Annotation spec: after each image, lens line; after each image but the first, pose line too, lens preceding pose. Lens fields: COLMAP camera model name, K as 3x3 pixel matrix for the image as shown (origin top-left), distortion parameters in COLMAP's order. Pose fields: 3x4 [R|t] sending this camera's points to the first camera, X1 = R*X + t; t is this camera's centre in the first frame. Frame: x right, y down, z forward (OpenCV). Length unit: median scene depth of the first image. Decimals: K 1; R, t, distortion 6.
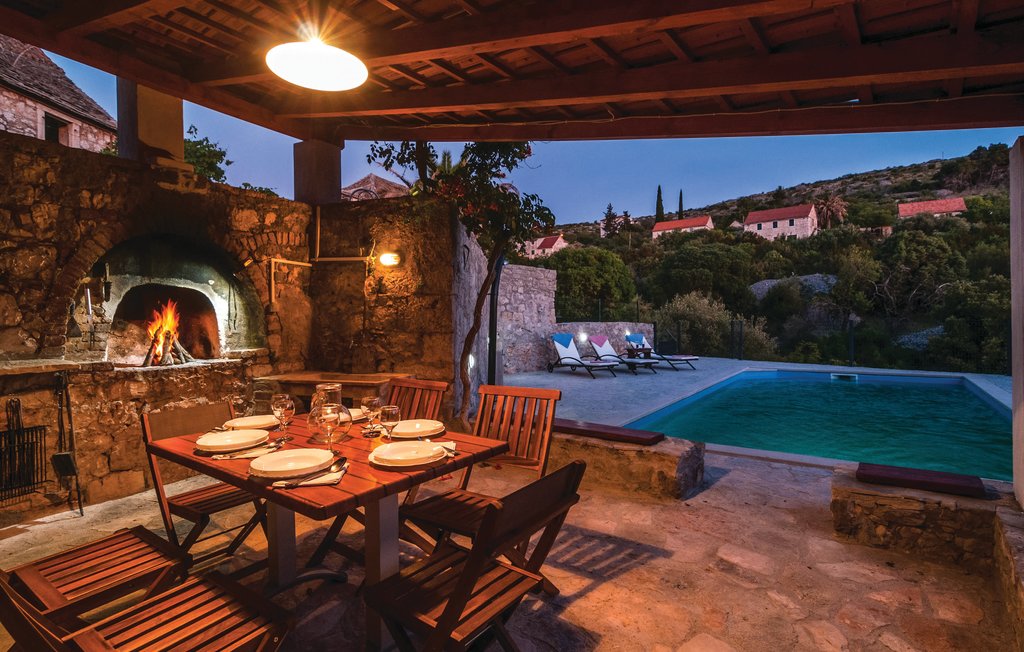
lens RADIAL K [[507.3, 0, 509.8], [0, 507.3, 325.8], [0, 0, 1]] dist [0.005337, 0.003480]
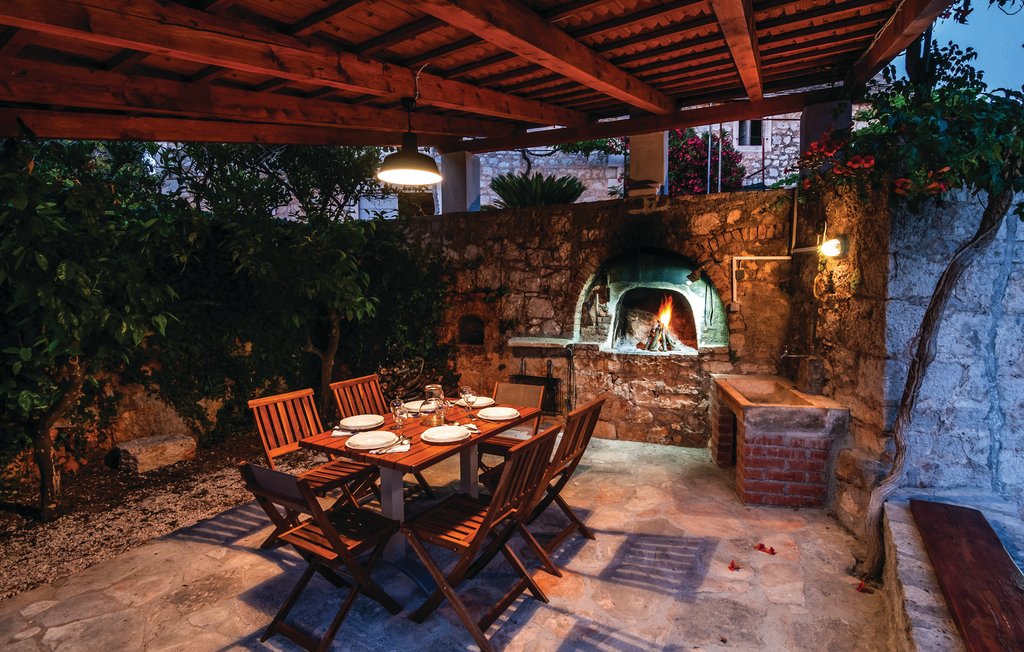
lens RADIAL K [[507.3, 0, 510.9], [0, 507.3, 326.0], [0, 0, 1]] dist [0.005337, 0.003480]
pose [[0.089185, 0.086215, -0.992277, 0.496325], [-0.006704, 0.996276, 0.085960, -0.082671], [0.995993, -0.001014, 0.089430, 0.491314]]
